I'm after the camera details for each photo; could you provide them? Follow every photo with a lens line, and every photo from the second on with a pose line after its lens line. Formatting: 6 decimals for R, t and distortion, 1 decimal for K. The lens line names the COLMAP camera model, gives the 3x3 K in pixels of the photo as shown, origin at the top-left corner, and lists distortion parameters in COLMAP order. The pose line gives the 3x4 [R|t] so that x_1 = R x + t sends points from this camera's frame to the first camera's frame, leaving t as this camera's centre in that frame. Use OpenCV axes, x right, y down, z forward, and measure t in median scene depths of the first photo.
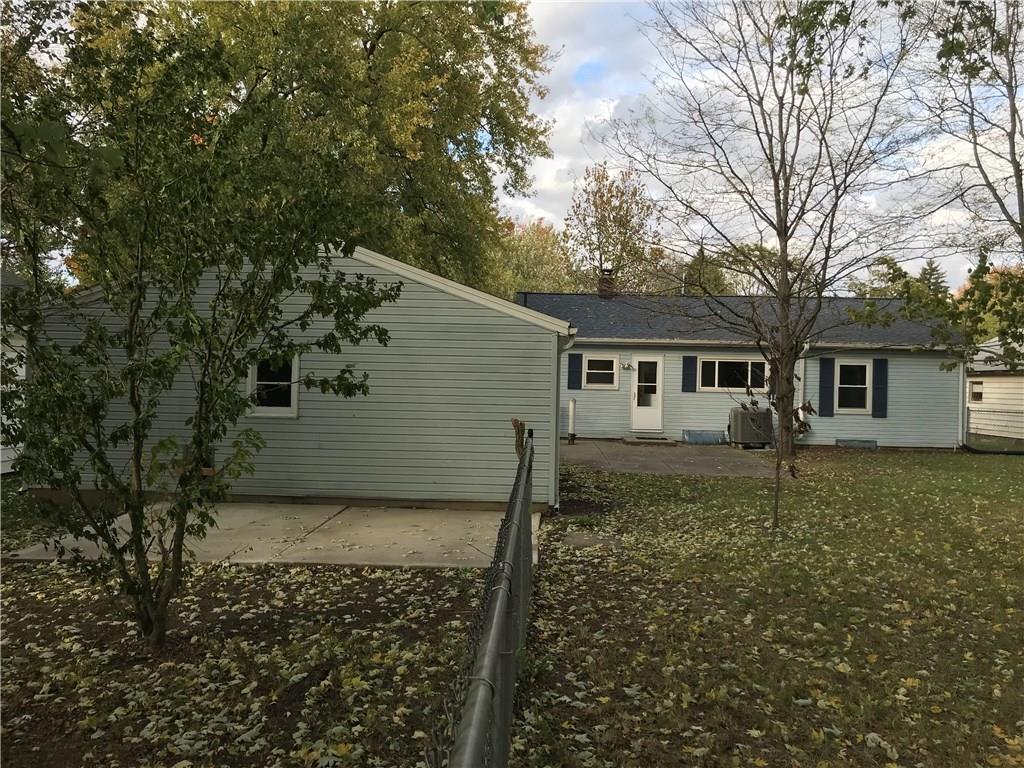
lens RADIAL K [[834.6, 0, 512.0], [0, 834.6, 384.0], [0, 0, 1]] dist [-0.004494, 0.018838]
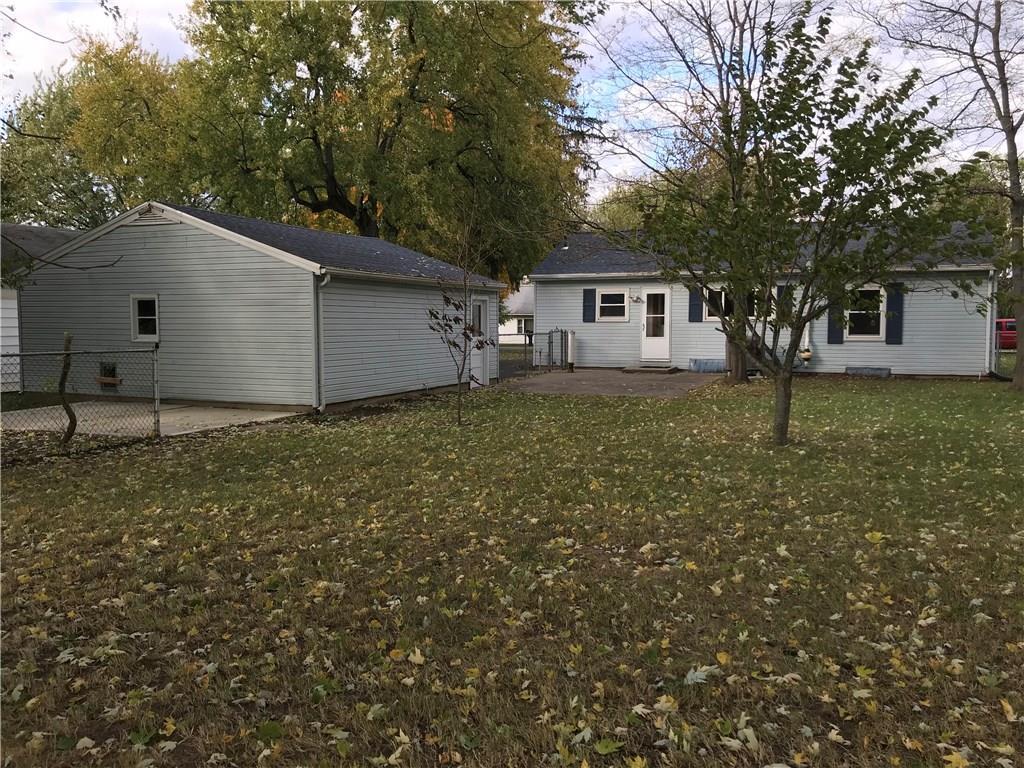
lens RADIAL K [[834.6, 0, 512.0], [0, 834.6, 384.0], [0, 0, 1]] dist [-0.004494, 0.018838]
pose [[0.945817, 0.000674, -0.324700, 0.332584], [0.021479, 0.997678, 0.064636, 0.014358], [0.323989, -0.068108, 0.943606, -0.052401]]
